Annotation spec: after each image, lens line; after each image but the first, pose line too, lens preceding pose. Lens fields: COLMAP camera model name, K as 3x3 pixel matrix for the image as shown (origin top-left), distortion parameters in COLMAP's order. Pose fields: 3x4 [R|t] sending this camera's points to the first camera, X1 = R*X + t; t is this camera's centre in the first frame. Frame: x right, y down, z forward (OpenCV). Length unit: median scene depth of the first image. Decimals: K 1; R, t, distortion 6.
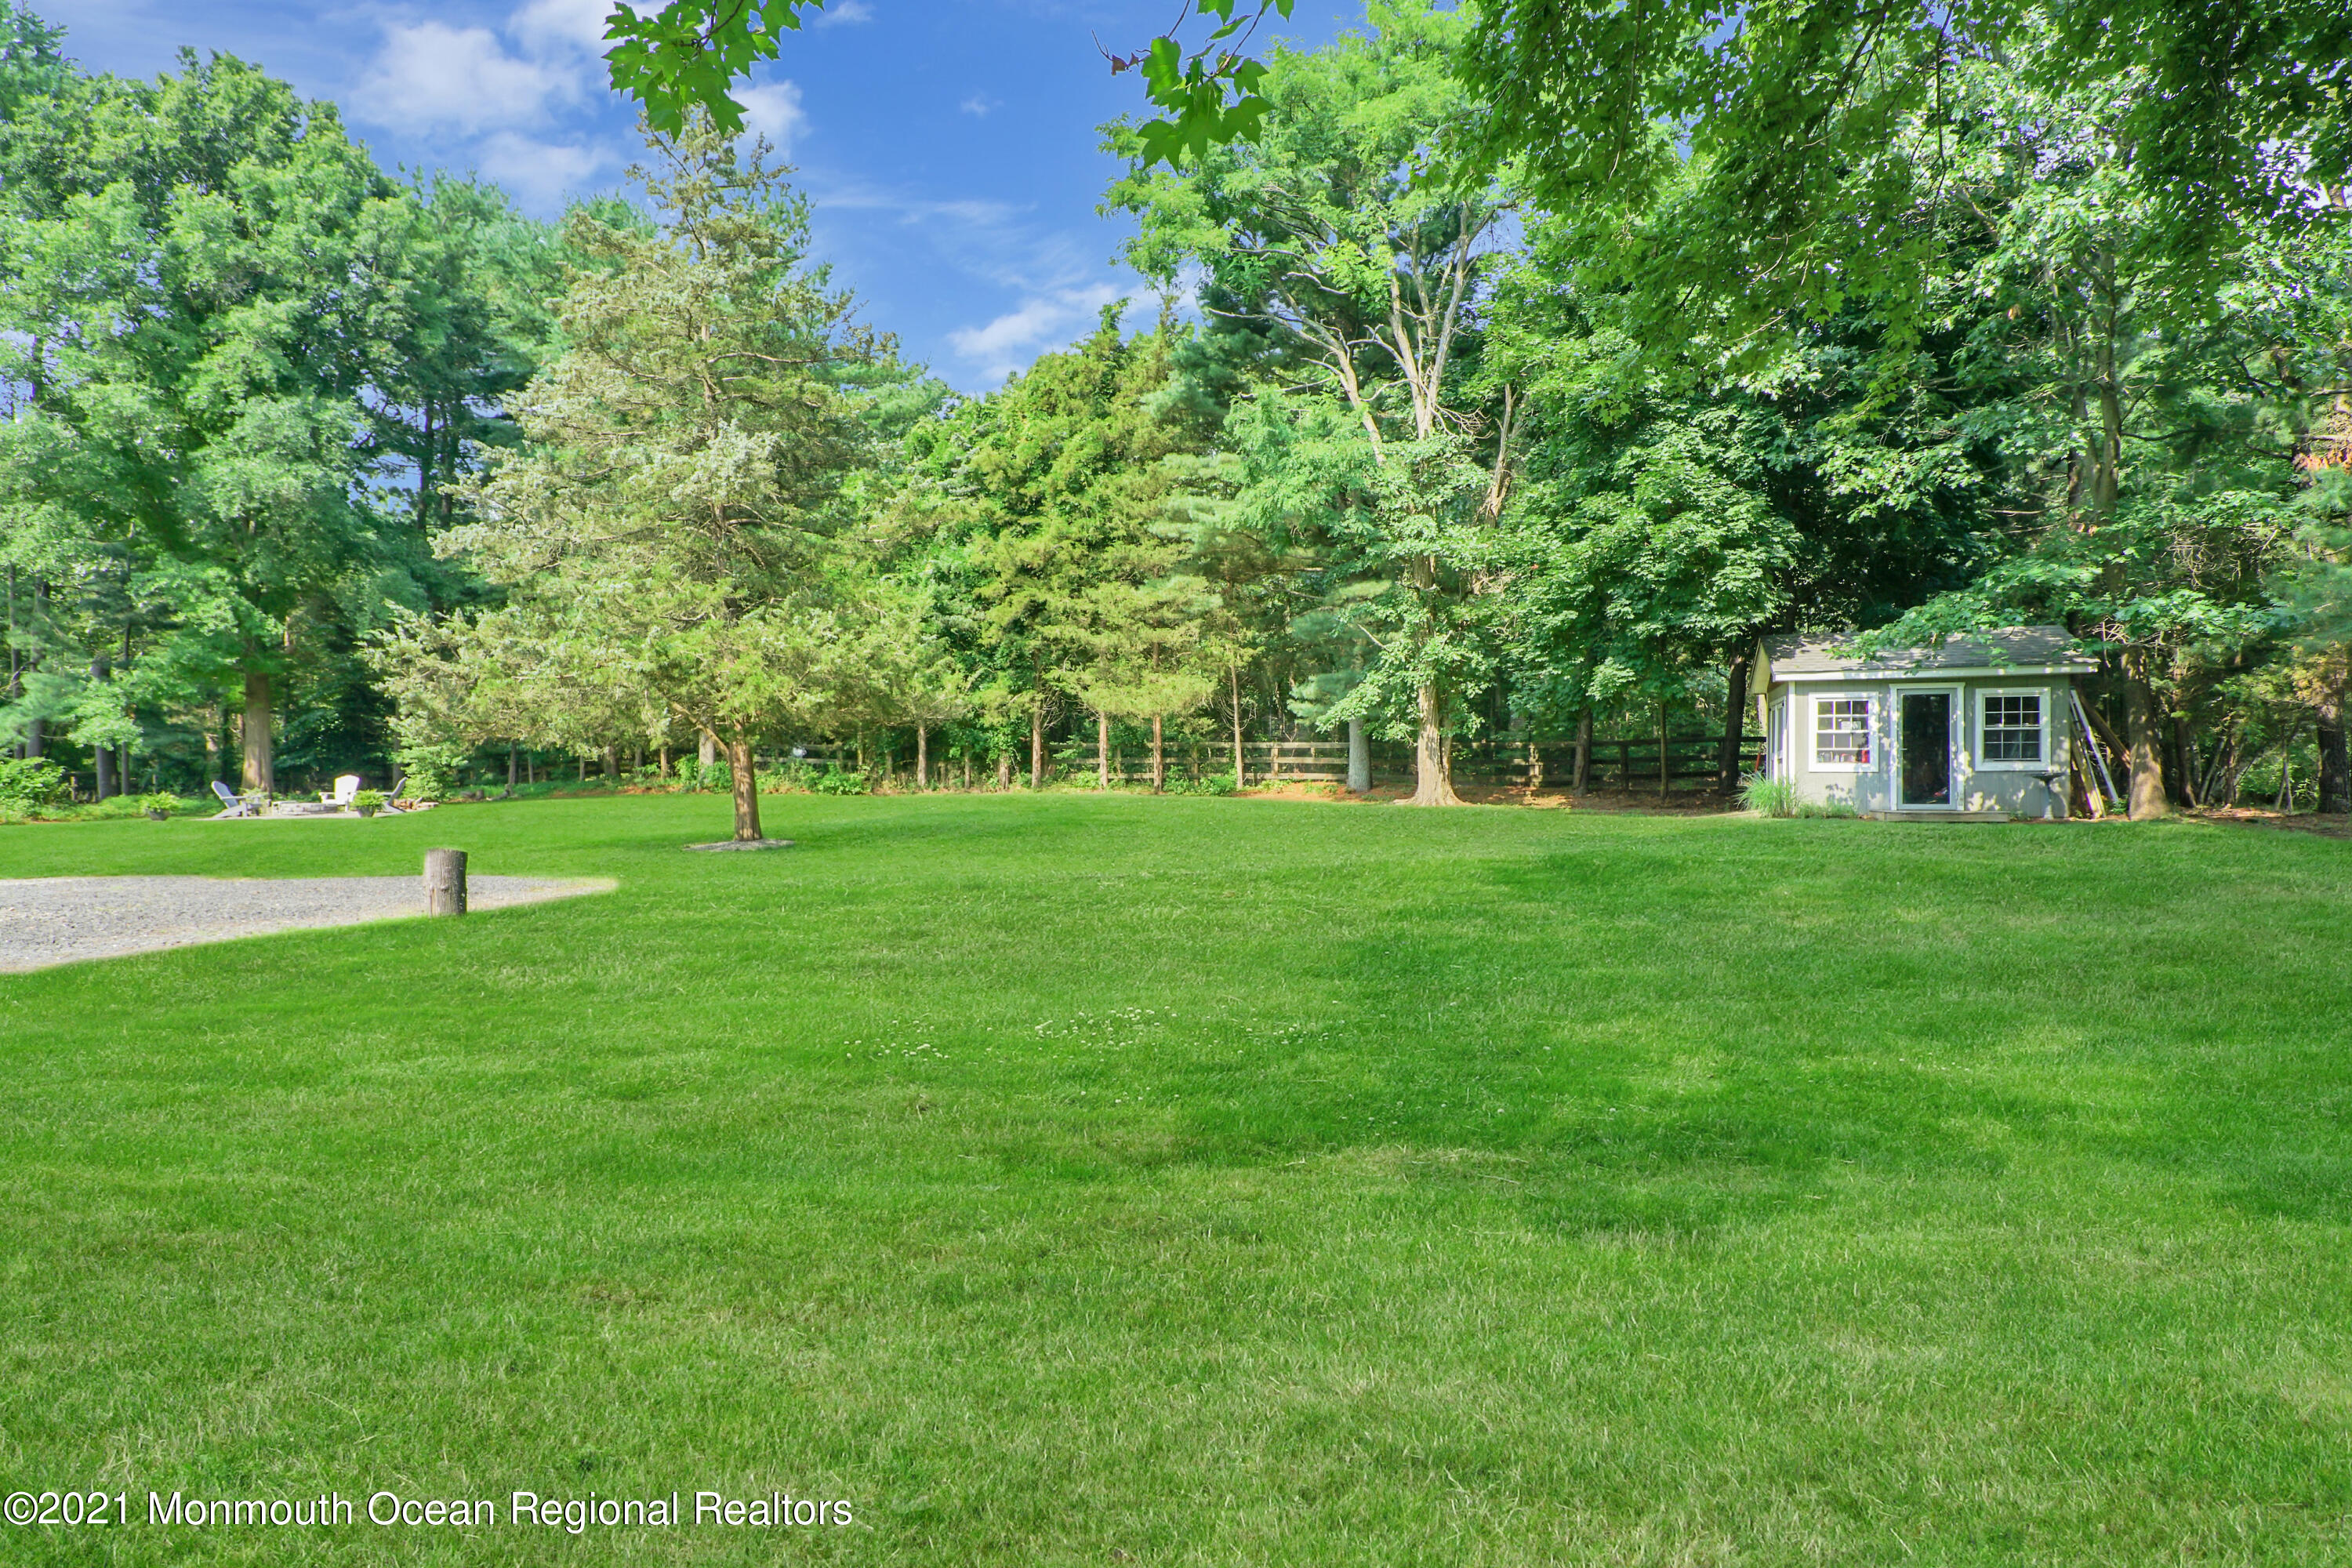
lens RADIAL K [[1252.9, 0, 1175.2], [0, 1252.9, 791.1], [0, 0, 1]] dist [0.004002, 0.000877]
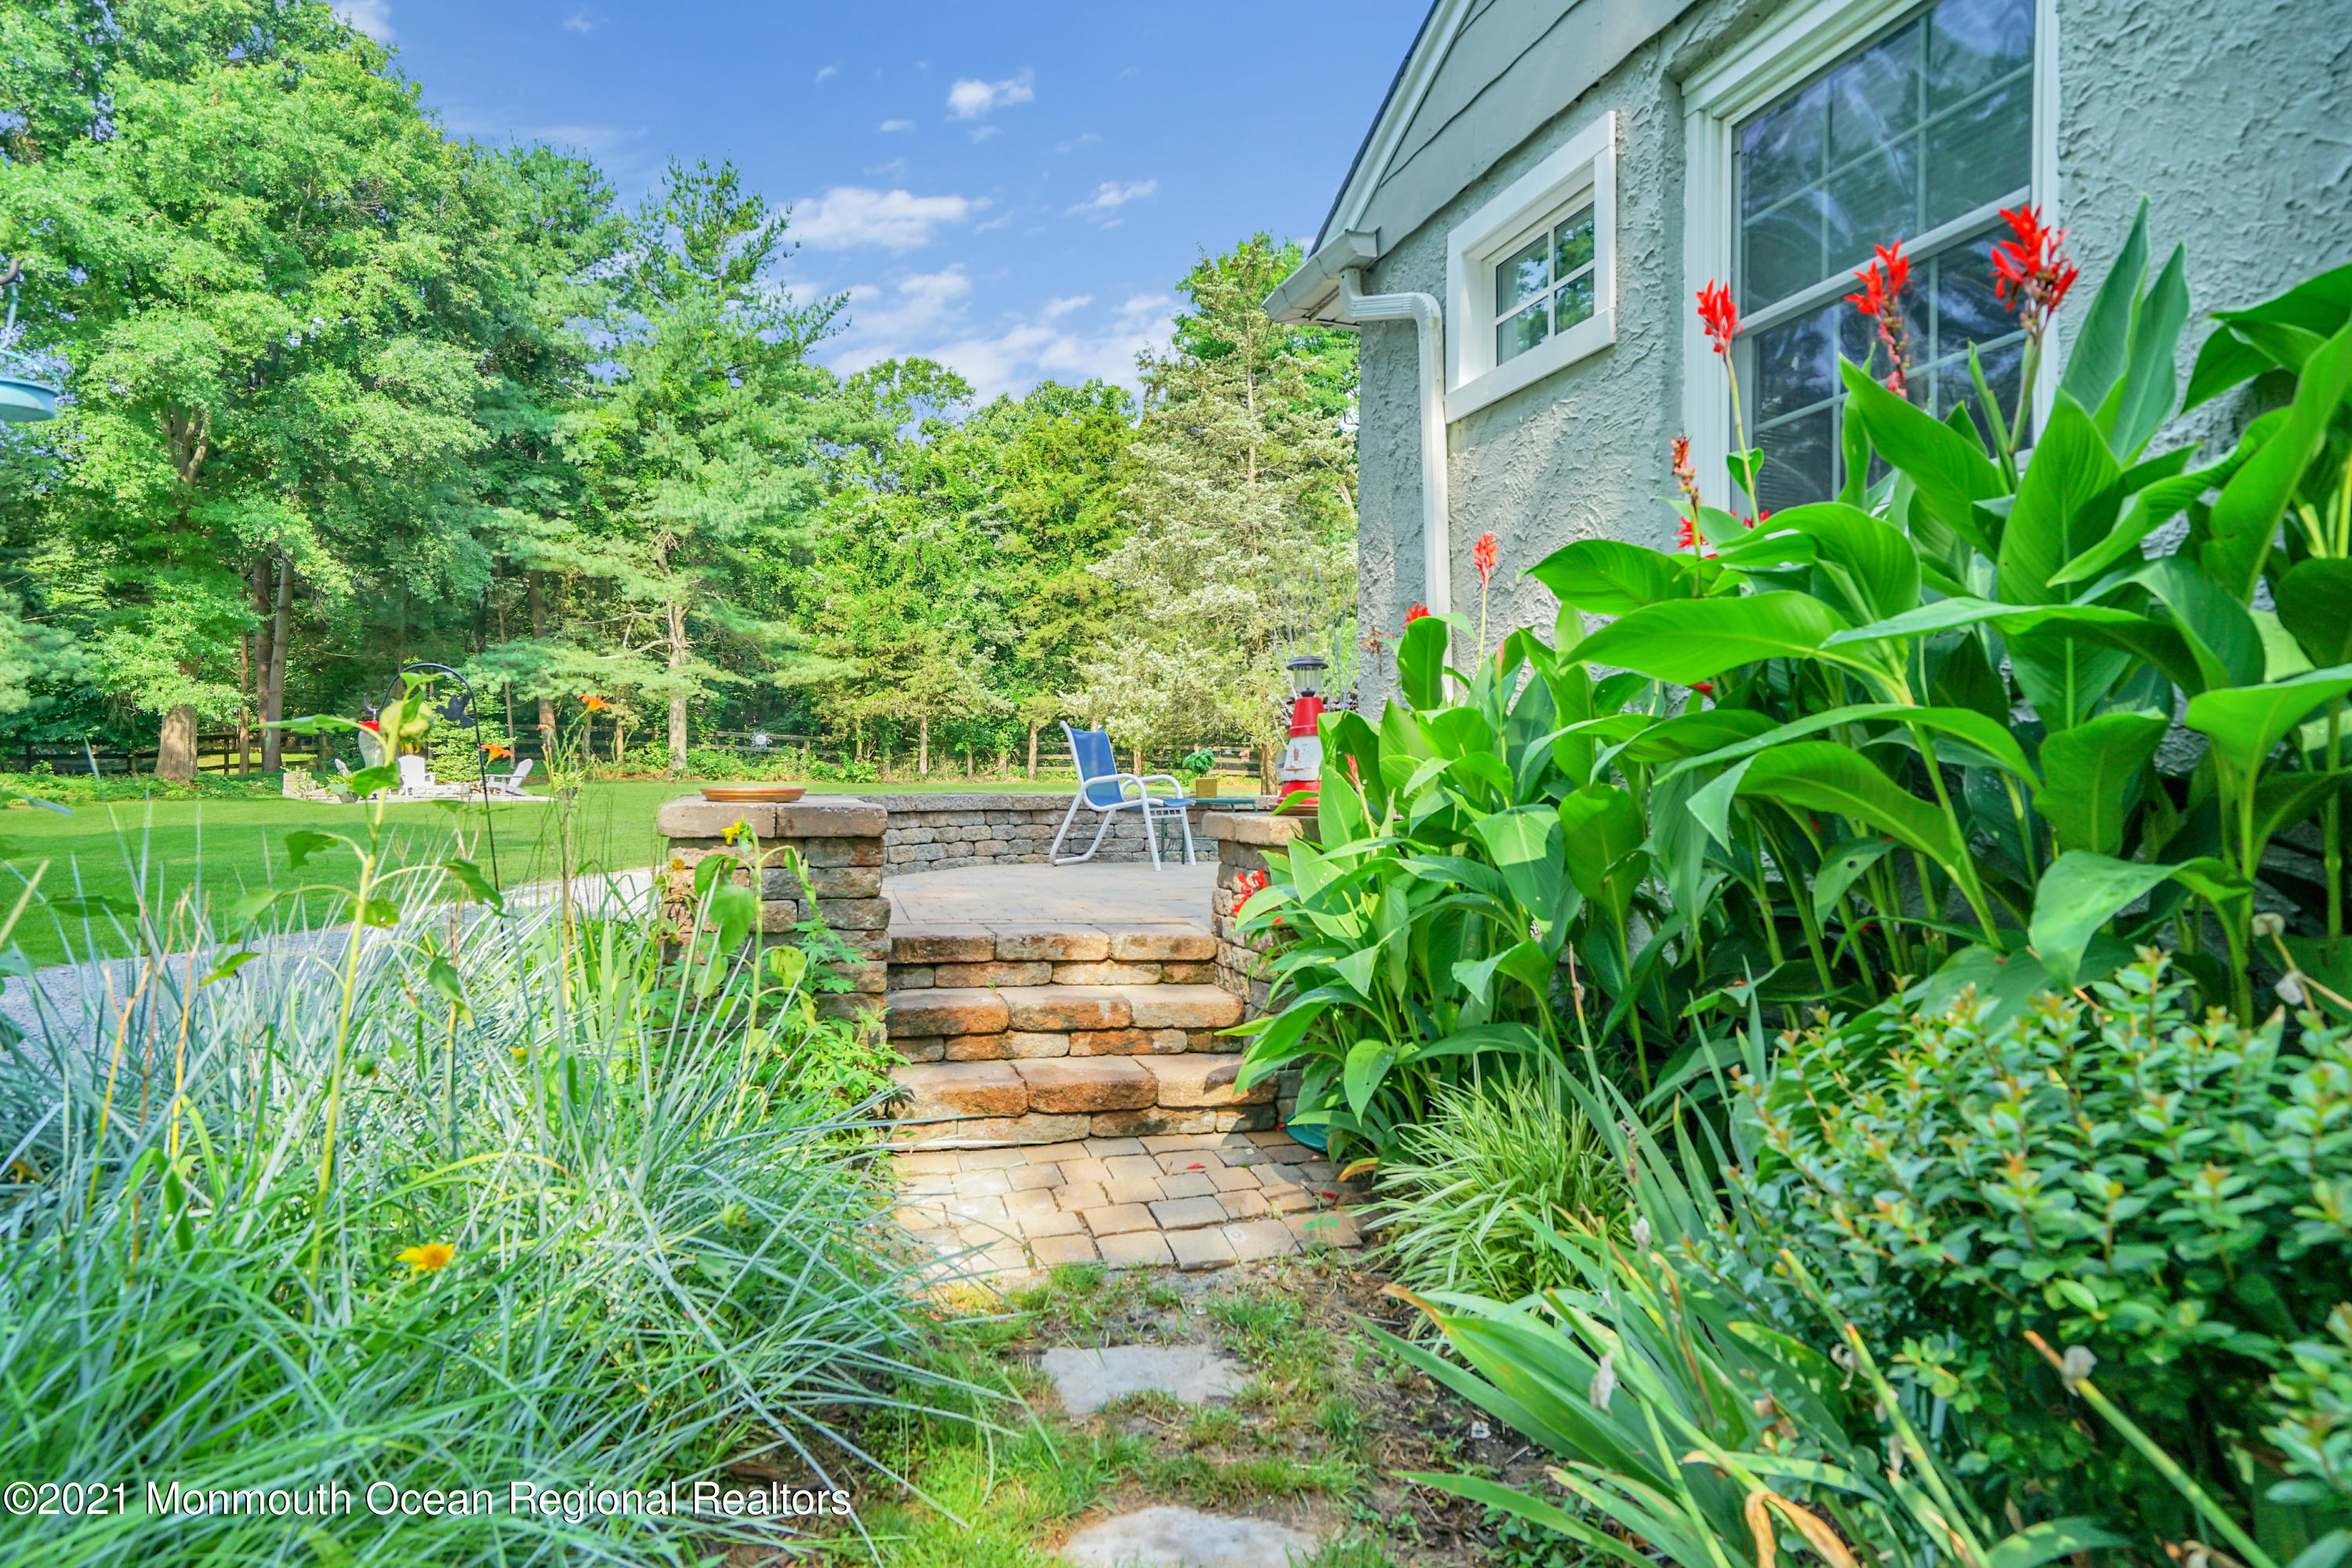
lens RADIAL K [[1252.9, 0, 1175.2], [0, 1252.9, 791.1], [0, 0, 1]] dist [0.004002, 0.000877]
pose [[0.815122, 0.006337, 0.579255, -0.795534], [-0.008898, 0.999959, 0.001582, 0.007740], [-0.579221, -0.006443, 0.815145, -0.060028]]
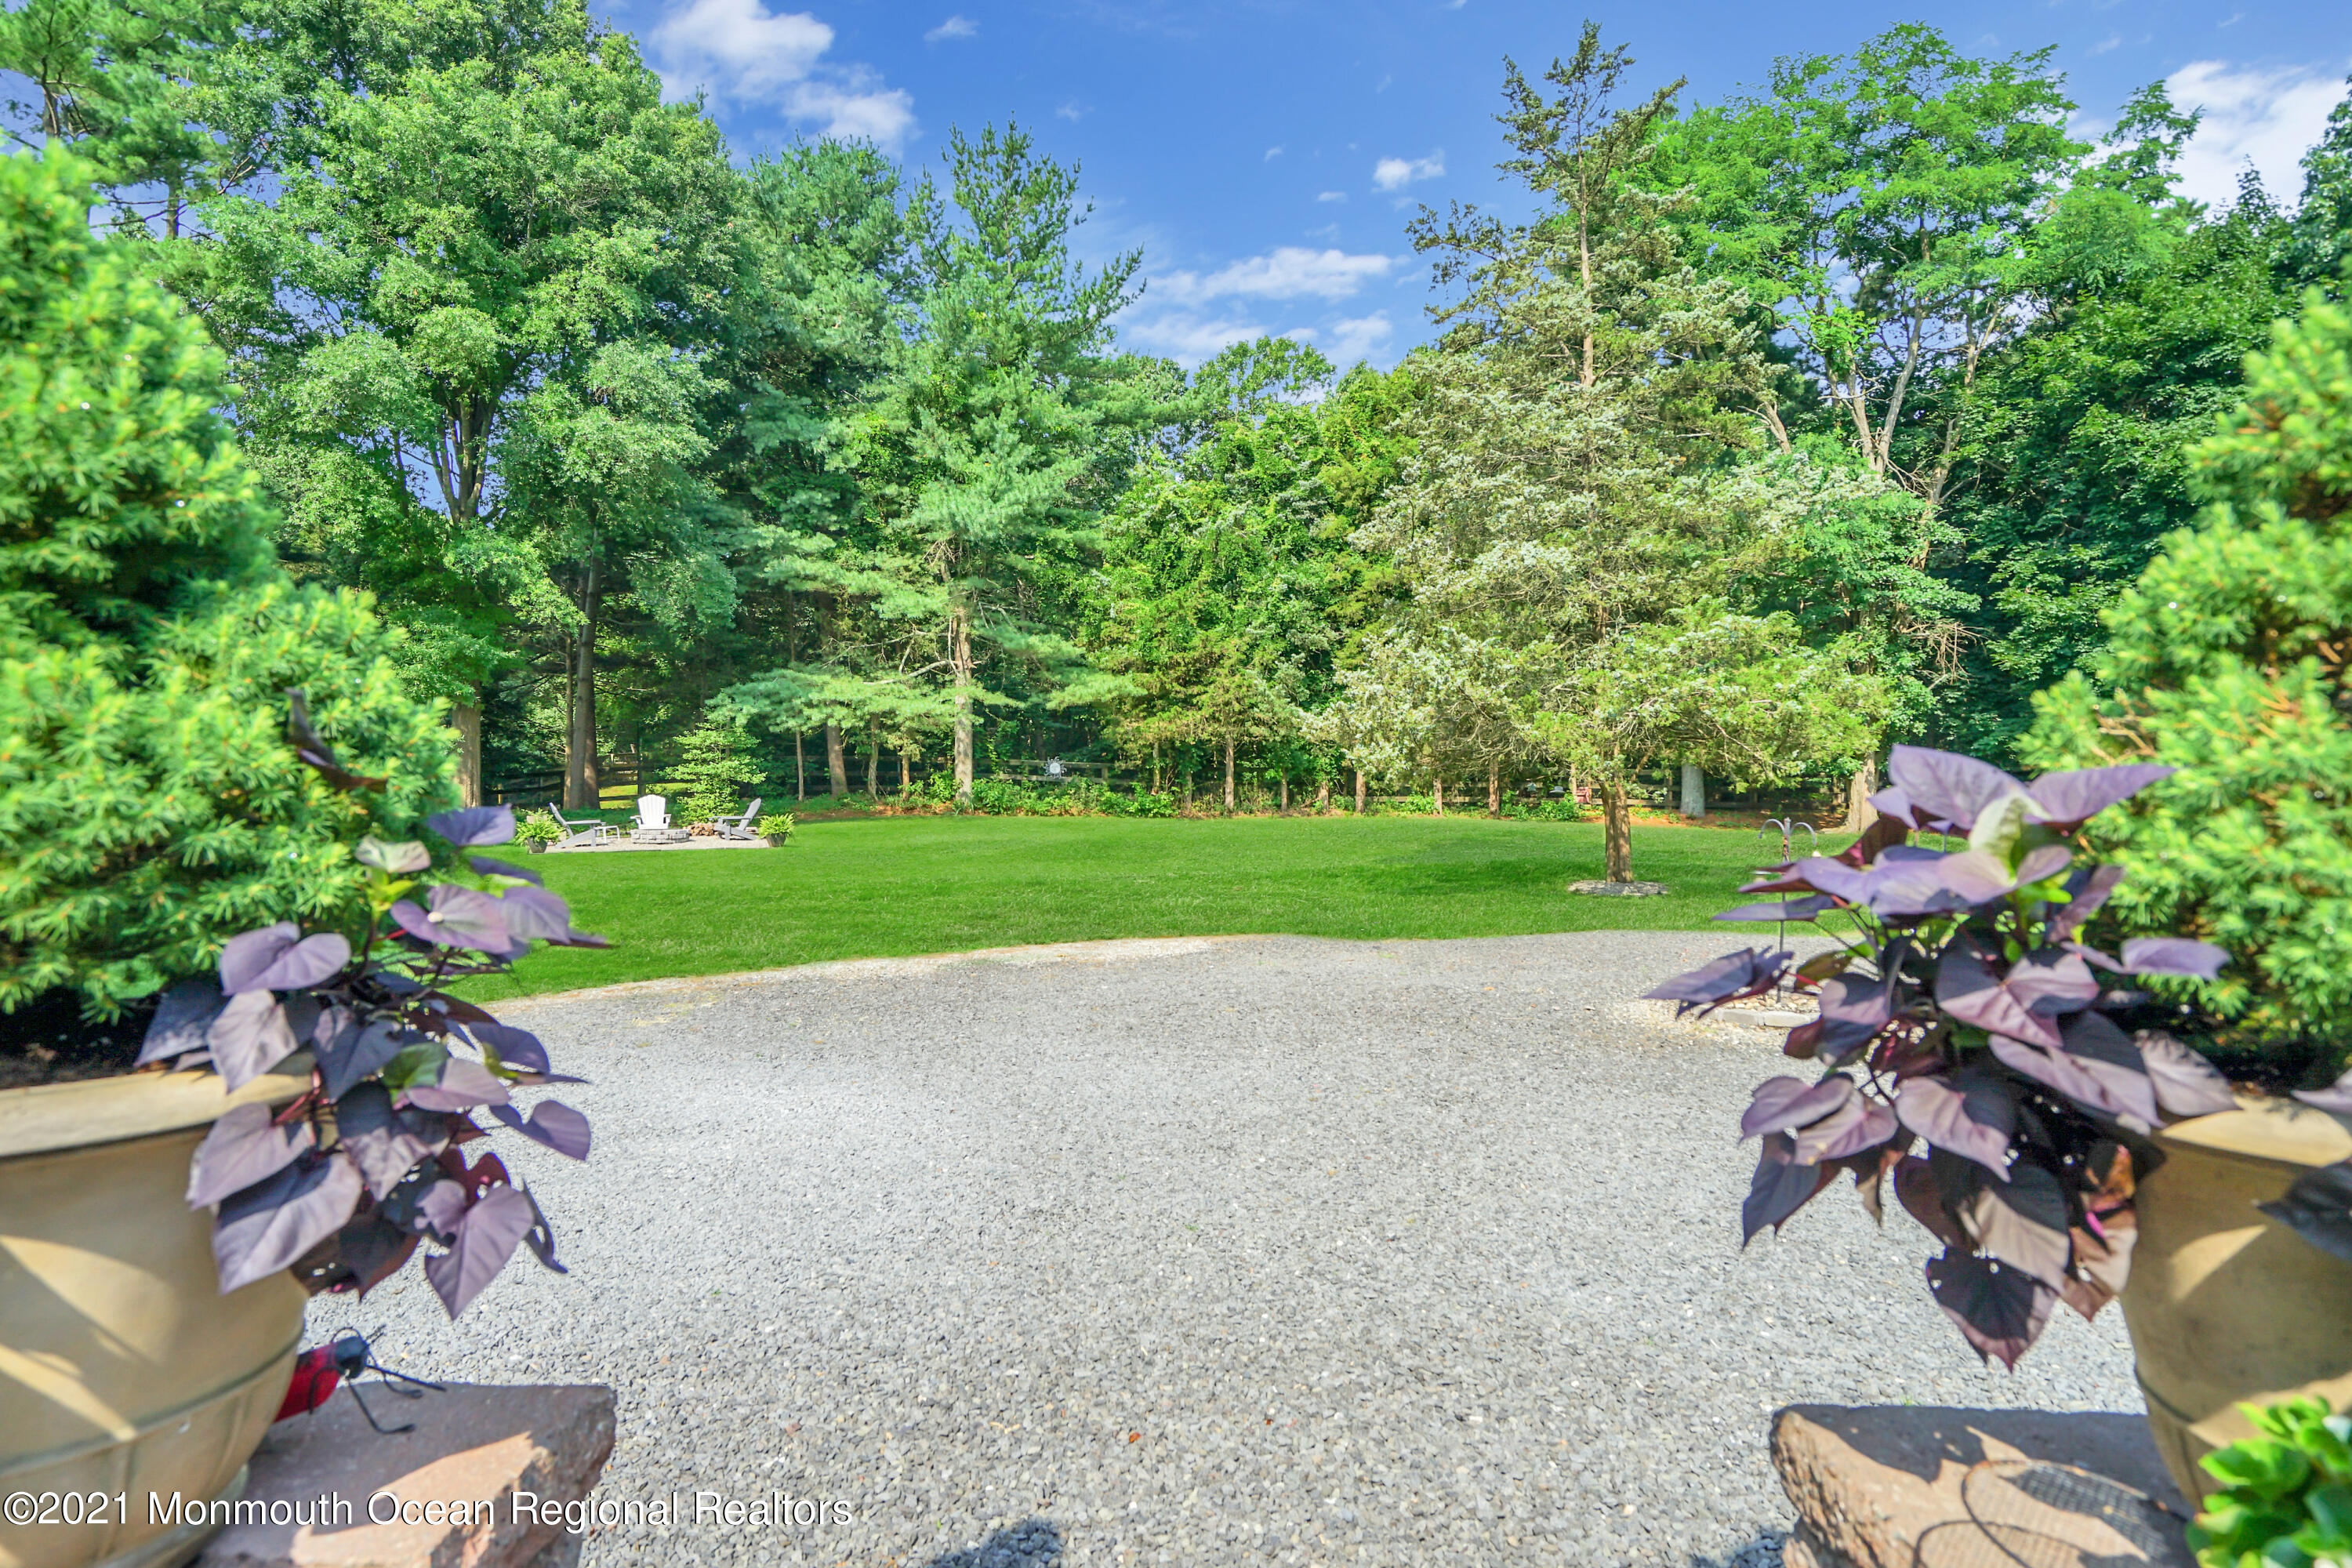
lens RADIAL K [[1252.9, 0, 1175.2], [0, 1252.9, 791.1], [0, 0, 1]] dist [0.004002, 0.000877]
pose [[0.963623, 0.007443, 0.267162, -0.591284], [-0.006518, 0.999969, -0.004351, -0.014685], [-0.267186, 0.002451, 0.963642, 0.104438]]
